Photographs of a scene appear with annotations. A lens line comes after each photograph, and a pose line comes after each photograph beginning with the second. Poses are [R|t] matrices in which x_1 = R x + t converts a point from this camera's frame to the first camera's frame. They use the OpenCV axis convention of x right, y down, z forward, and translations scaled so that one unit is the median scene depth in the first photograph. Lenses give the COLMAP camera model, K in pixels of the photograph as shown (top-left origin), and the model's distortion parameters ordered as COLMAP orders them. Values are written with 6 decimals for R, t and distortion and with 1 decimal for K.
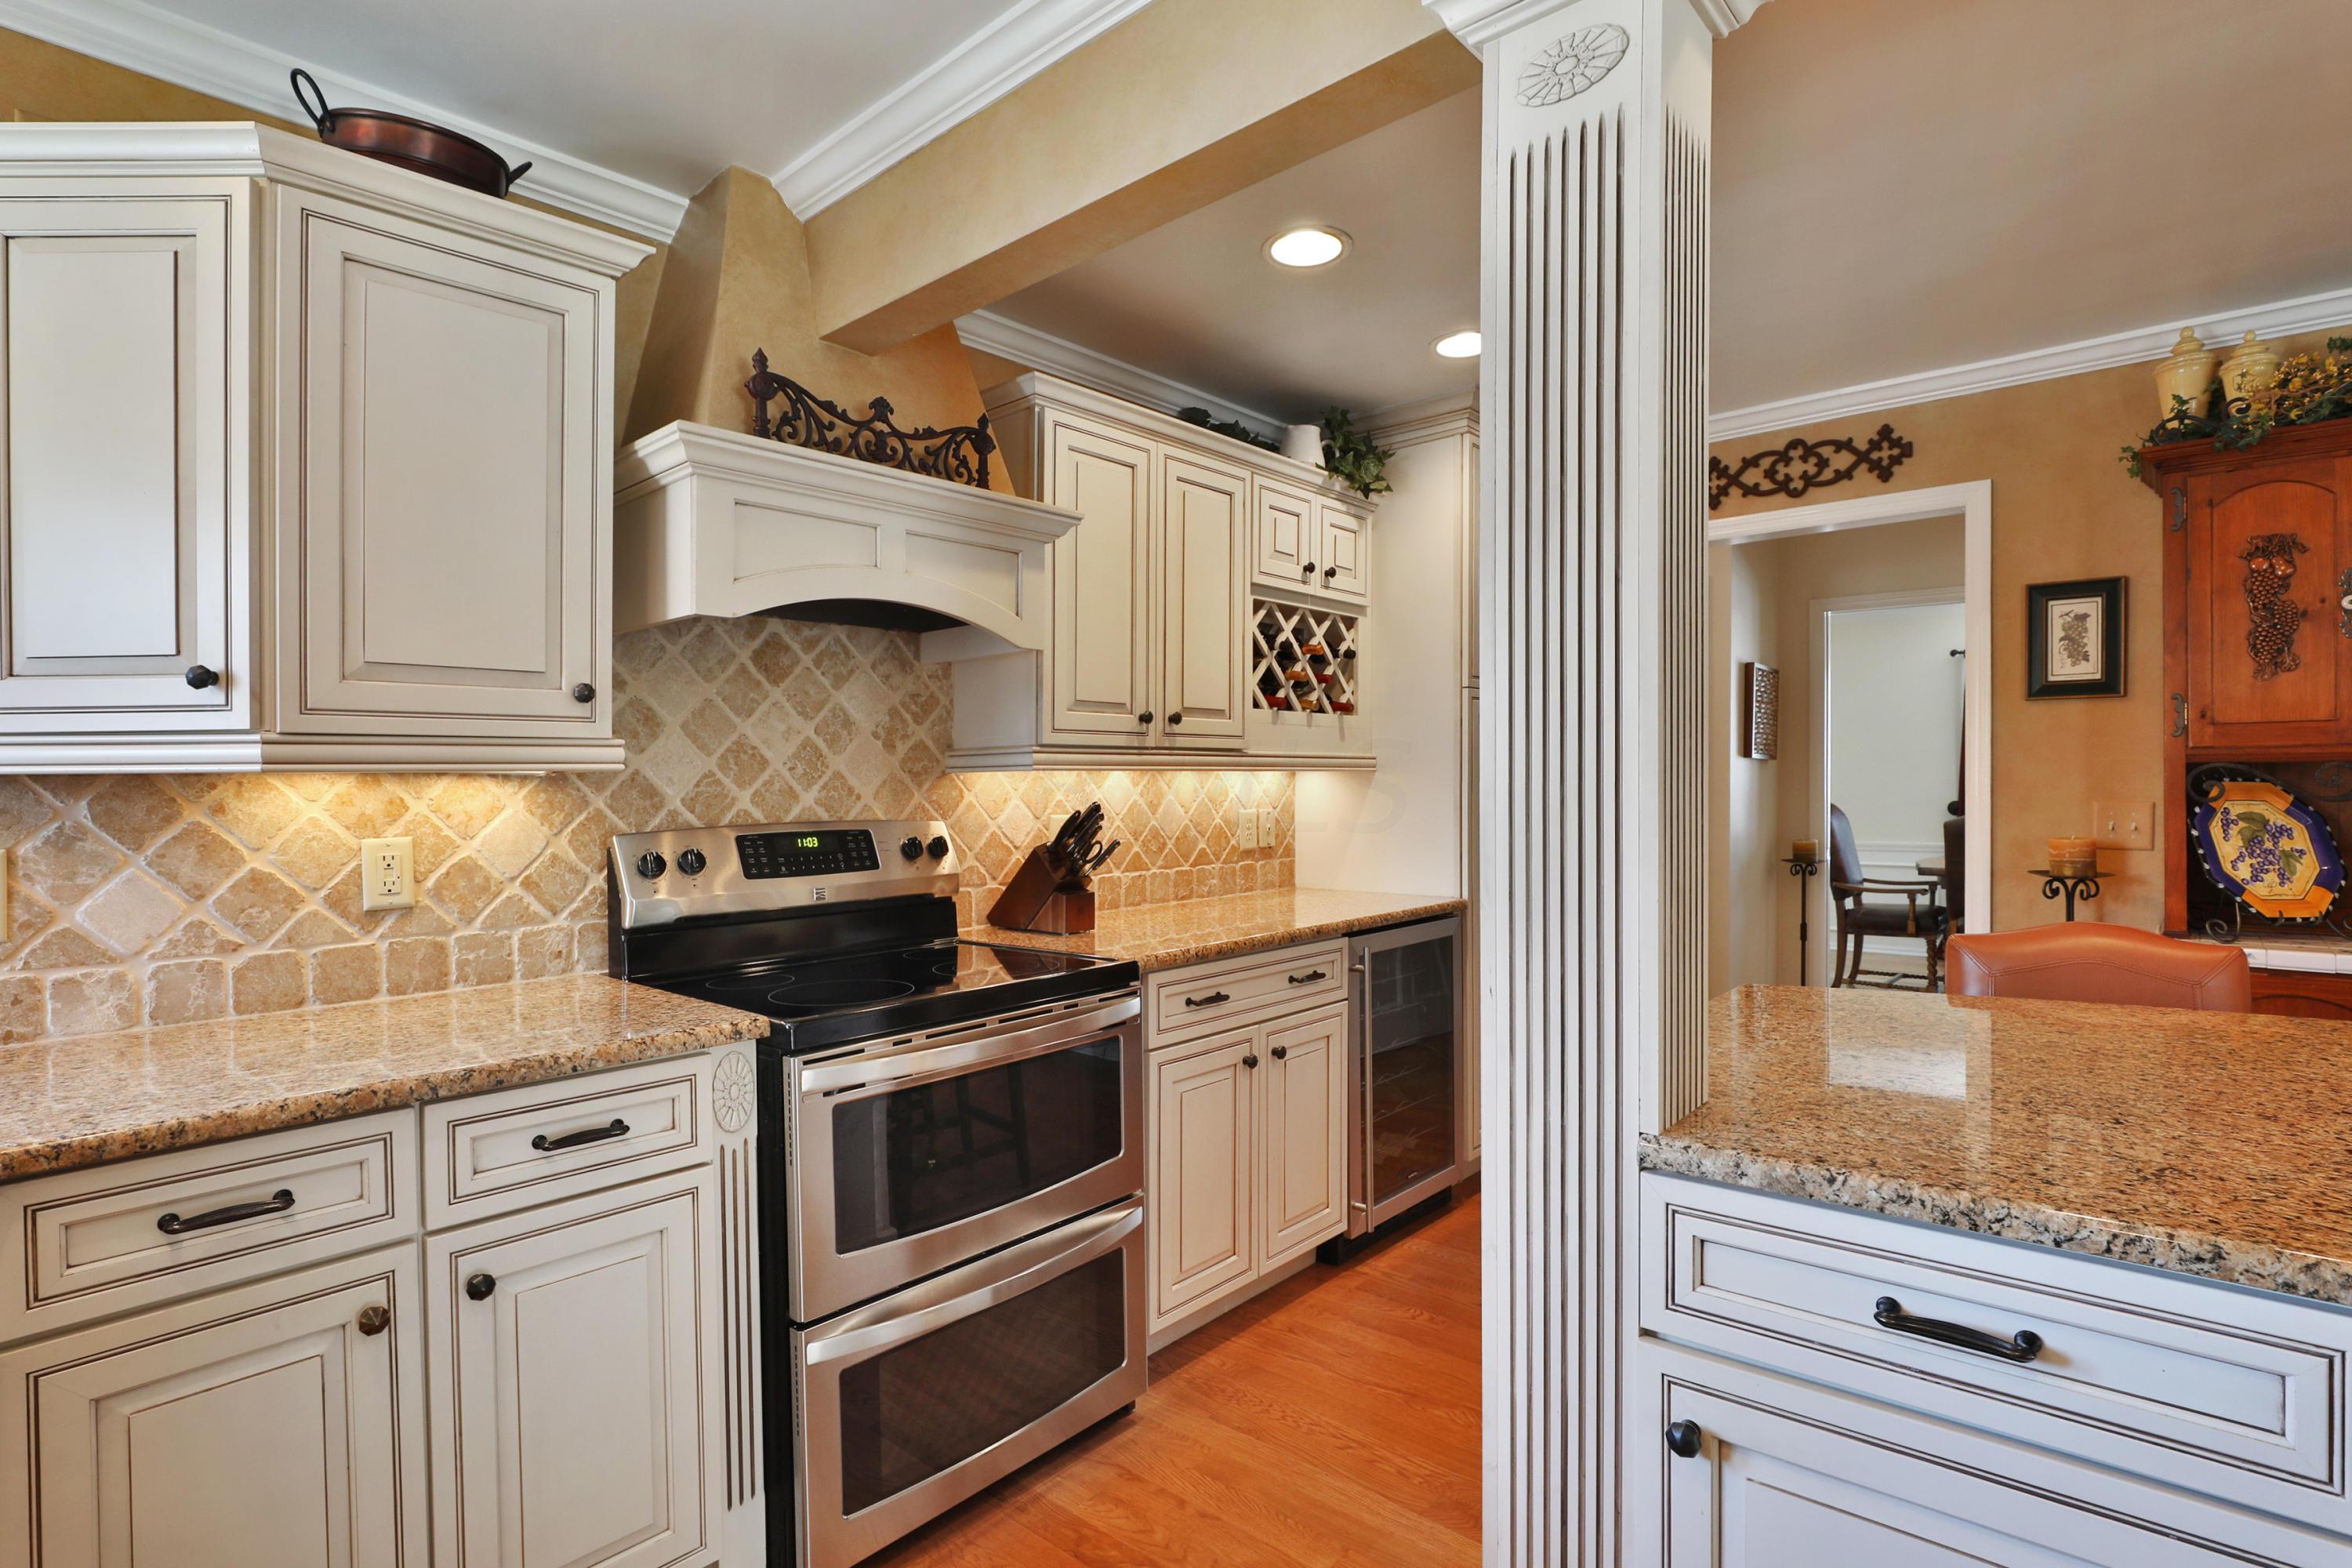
lens RADIAL K [[1142.7, 0, 1162.8], [0, 1142.7, 786.2], [0, 0, 1]] dist [-0.039789, 0.010841]
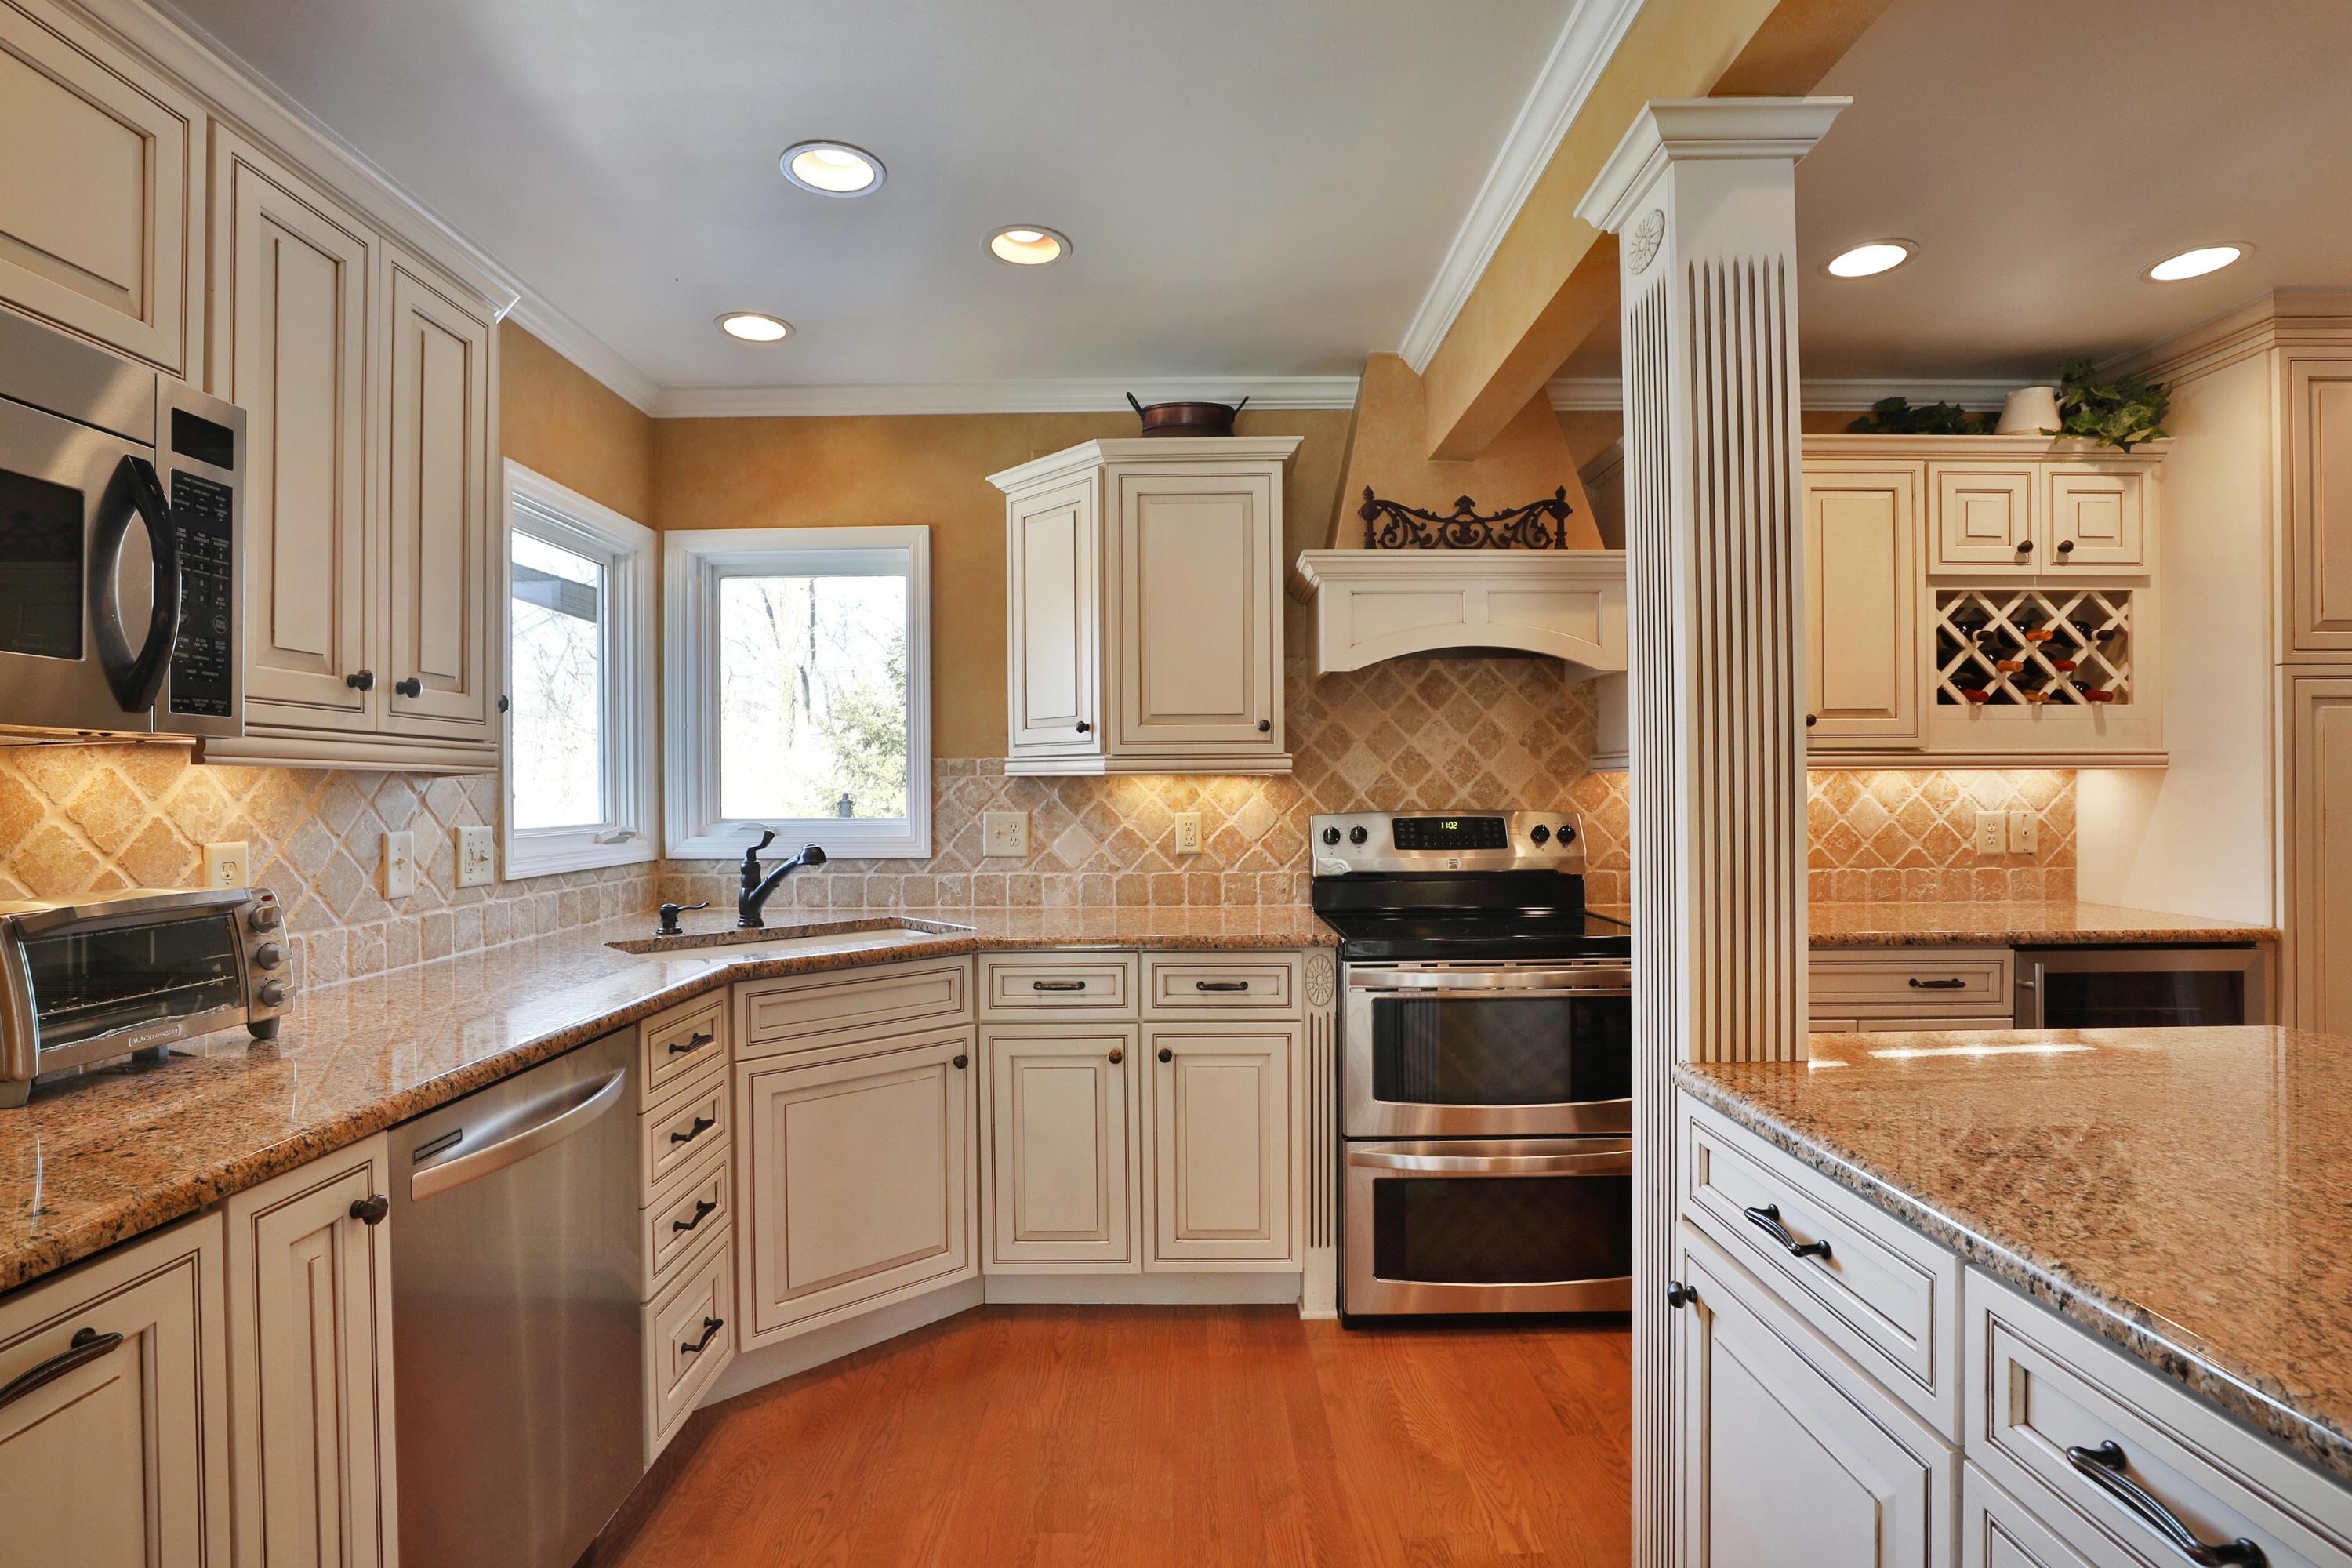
lens RADIAL K [[1142.7, 0, 1177.7], [0, 1142.7, 791.9], [0, 0, 1]] dist [-0.039789, 0.010841]
pose [[0.669894, 0.014359, -0.742318, 0.520480], [-0.003919, 0.999867, 0.015803, -0.011257], [0.742446, -0.007677, 0.669862, -0.157423]]
